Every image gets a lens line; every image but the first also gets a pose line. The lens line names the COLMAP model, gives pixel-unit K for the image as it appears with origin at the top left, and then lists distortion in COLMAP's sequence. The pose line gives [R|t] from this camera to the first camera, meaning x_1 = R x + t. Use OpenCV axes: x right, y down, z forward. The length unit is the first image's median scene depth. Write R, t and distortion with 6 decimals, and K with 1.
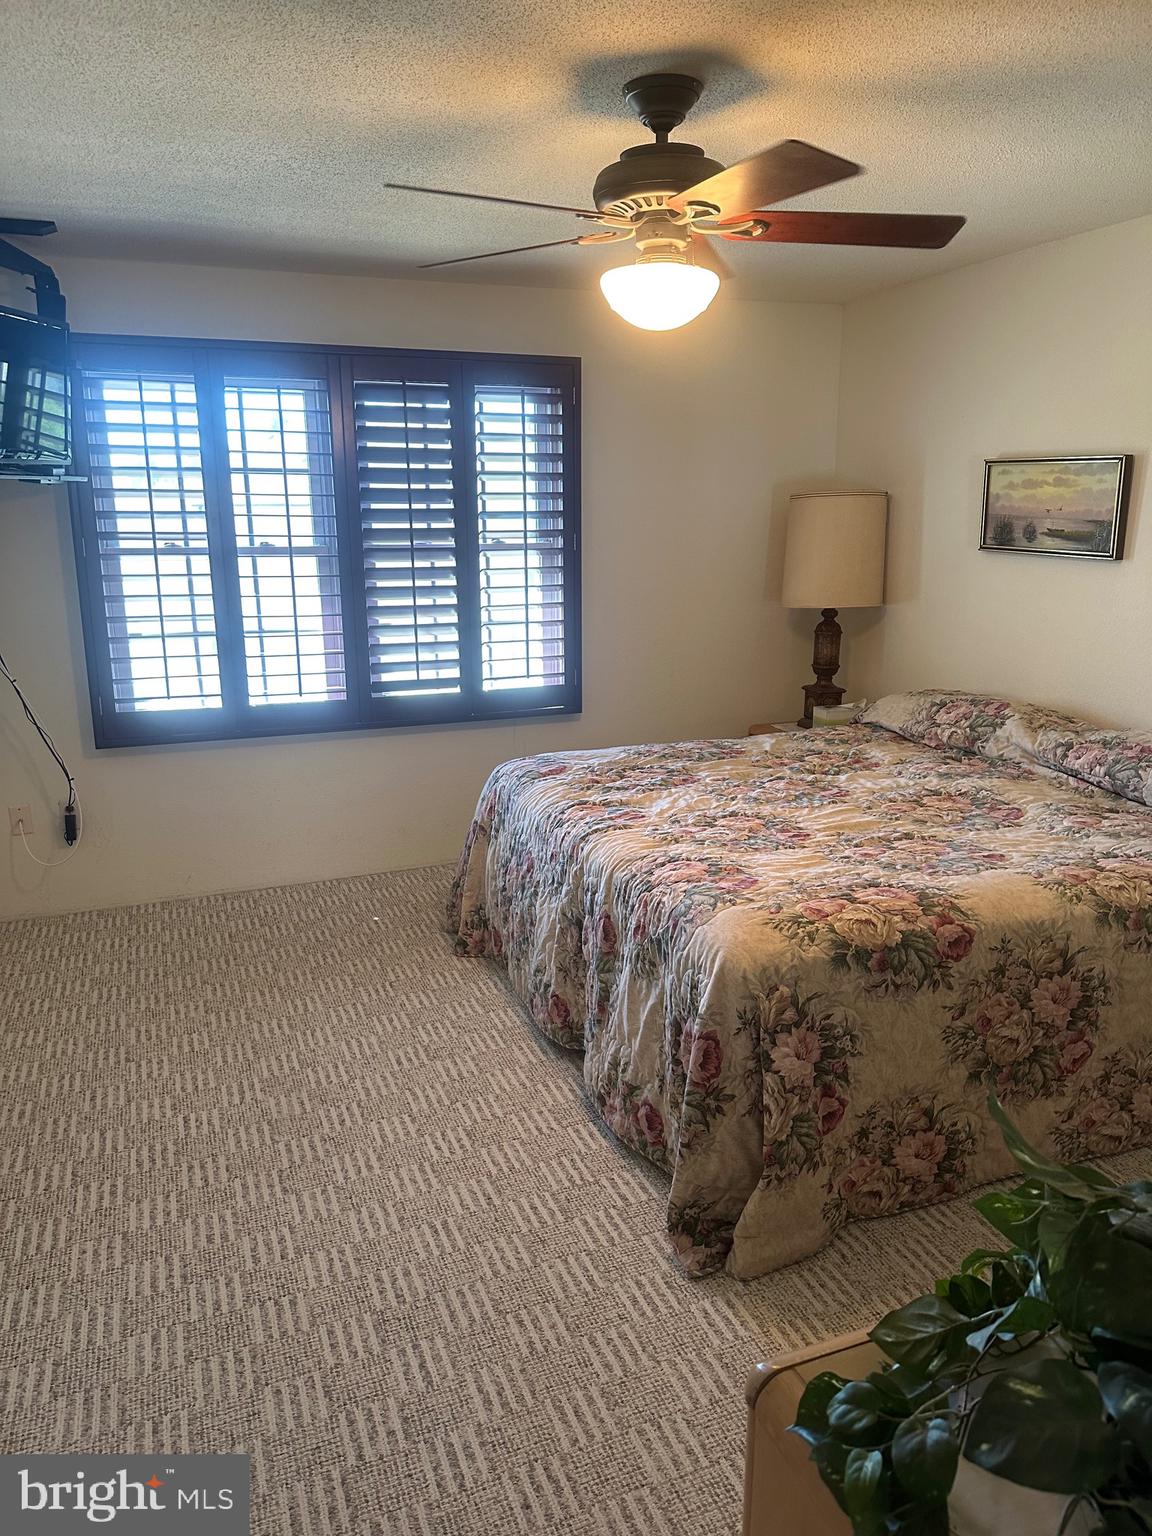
lens RADIAL K [[1096.4, 0, 576.0], [0, 1096.4, 768.0], [0, 0, 1]] dist [0.146437, -0.157294]
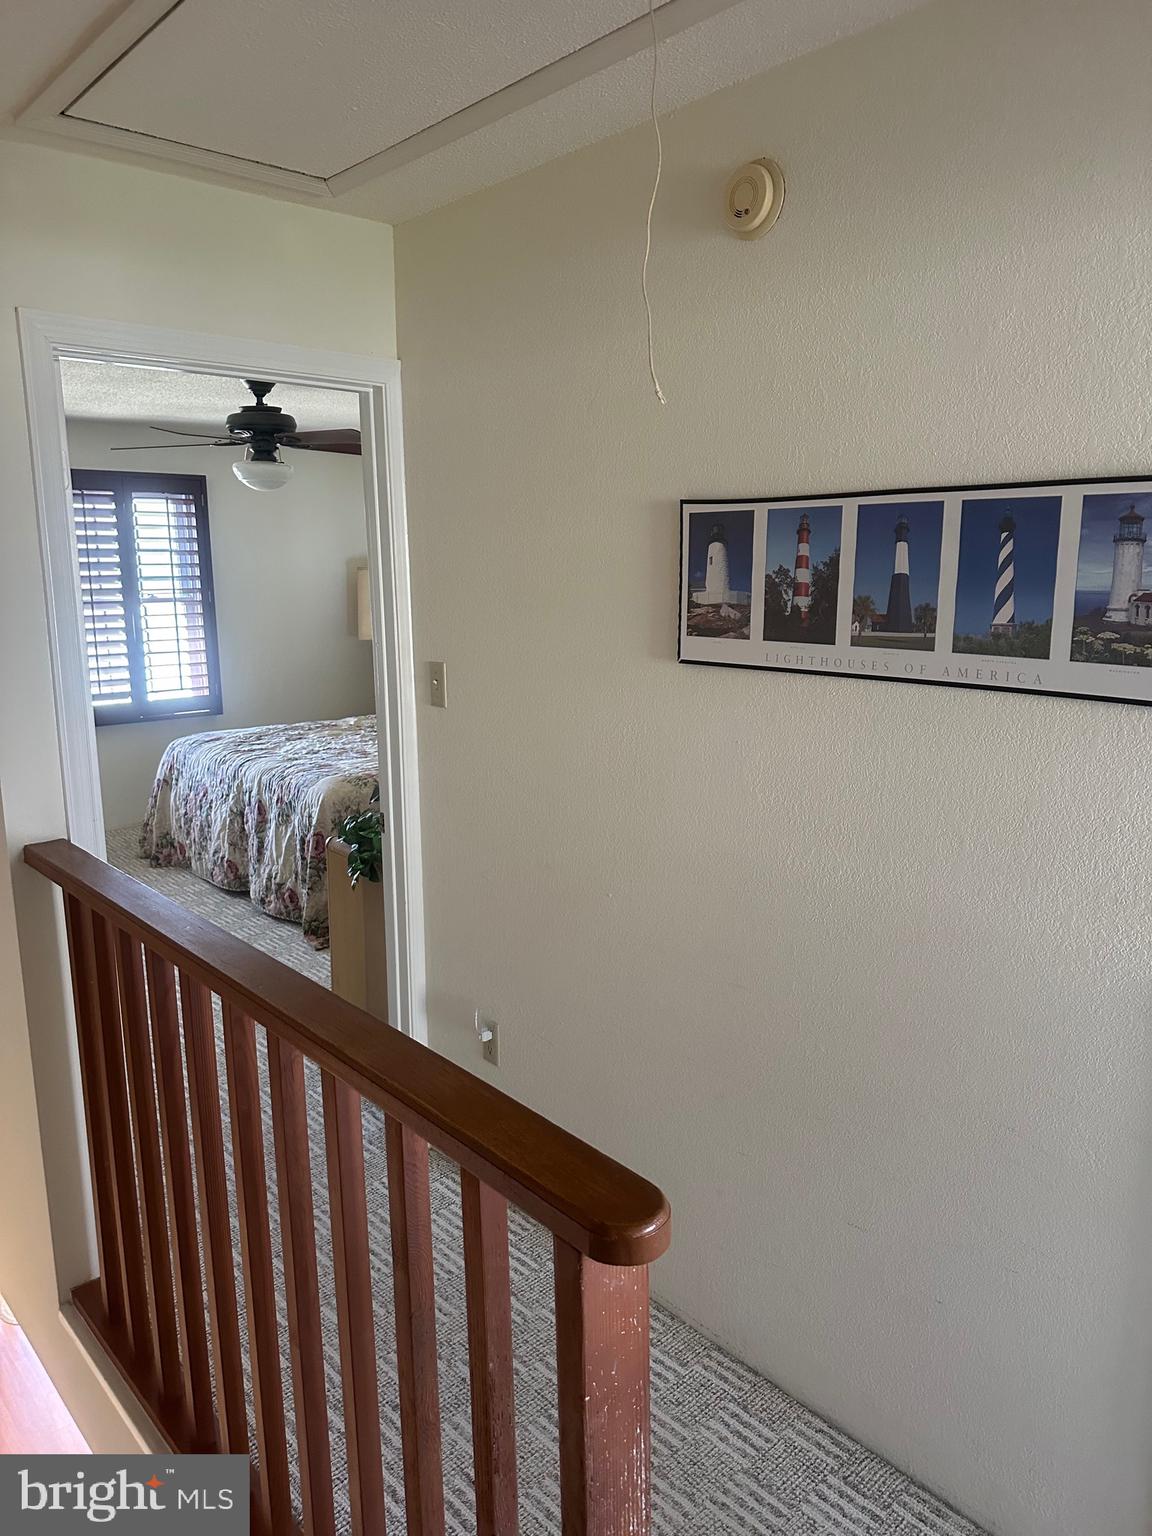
lens RADIAL K [[1096.4, 0, 576.0], [0, 1096.4, 768.0], [0, 0, 1]] dist [0.146437, -0.157294]
pose [[0.940553, -0.064199, 0.333526, -0.073014], [0.079918, 0.996235, -0.033610, 0.154164], [-0.330112, 0.058267, 0.942142, -0.754527]]
